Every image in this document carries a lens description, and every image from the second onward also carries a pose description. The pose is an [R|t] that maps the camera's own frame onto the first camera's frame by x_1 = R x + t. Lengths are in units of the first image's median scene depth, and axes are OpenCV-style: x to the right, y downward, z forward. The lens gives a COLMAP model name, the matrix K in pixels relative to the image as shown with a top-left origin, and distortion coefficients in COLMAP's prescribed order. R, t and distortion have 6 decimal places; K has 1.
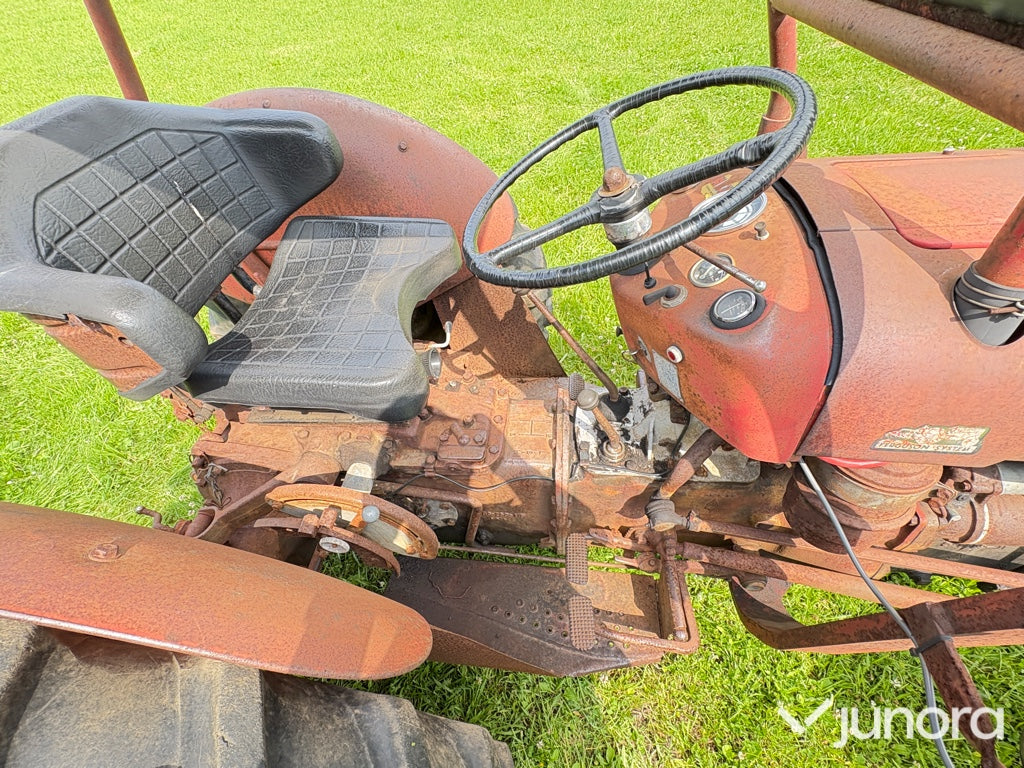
lens RADIAL K [[457.1, 0, 509.2], [0, 457.1, 385.9], [0, 0, 1]] dist [-0.000833, 0.000093]
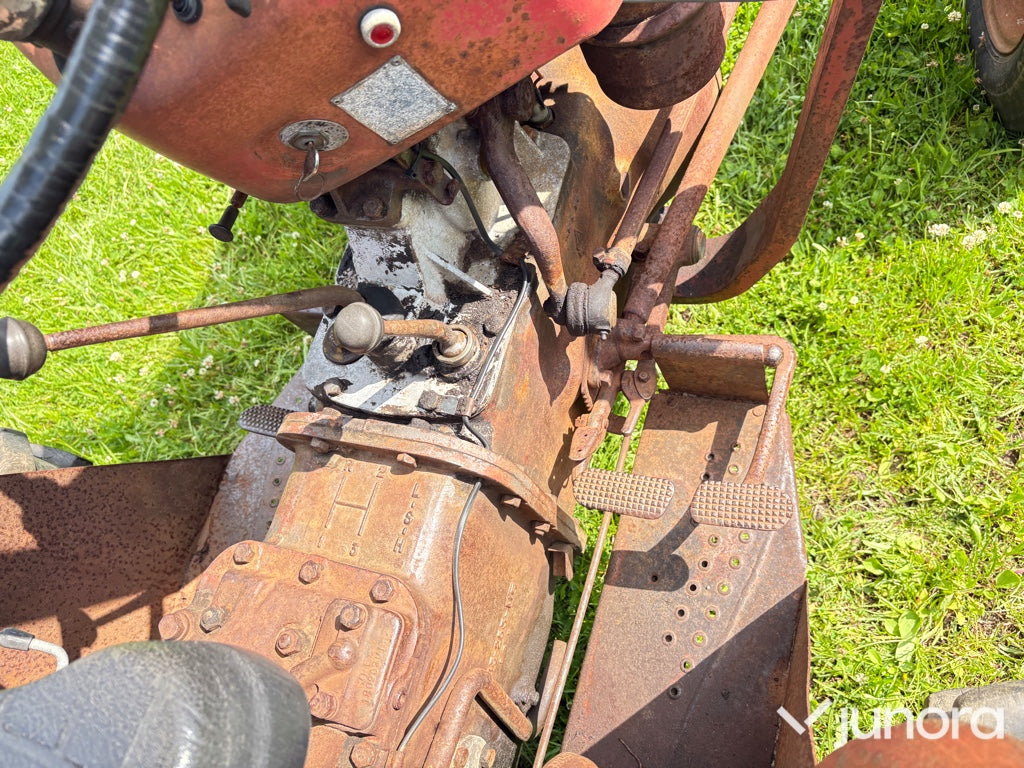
lens RADIAL K [[777.8, 0, 519.0], [0, 777.8, 387.3], [0, 0, 1]] dist [0.042873, -0.050027]
pose [[0.204537, -0.876453, 0.435884, -0.171088], [0.885853, 0.355186, 0.298508, -0.036451], [-0.416448, 0.325073, 0.849057, 0.284905]]
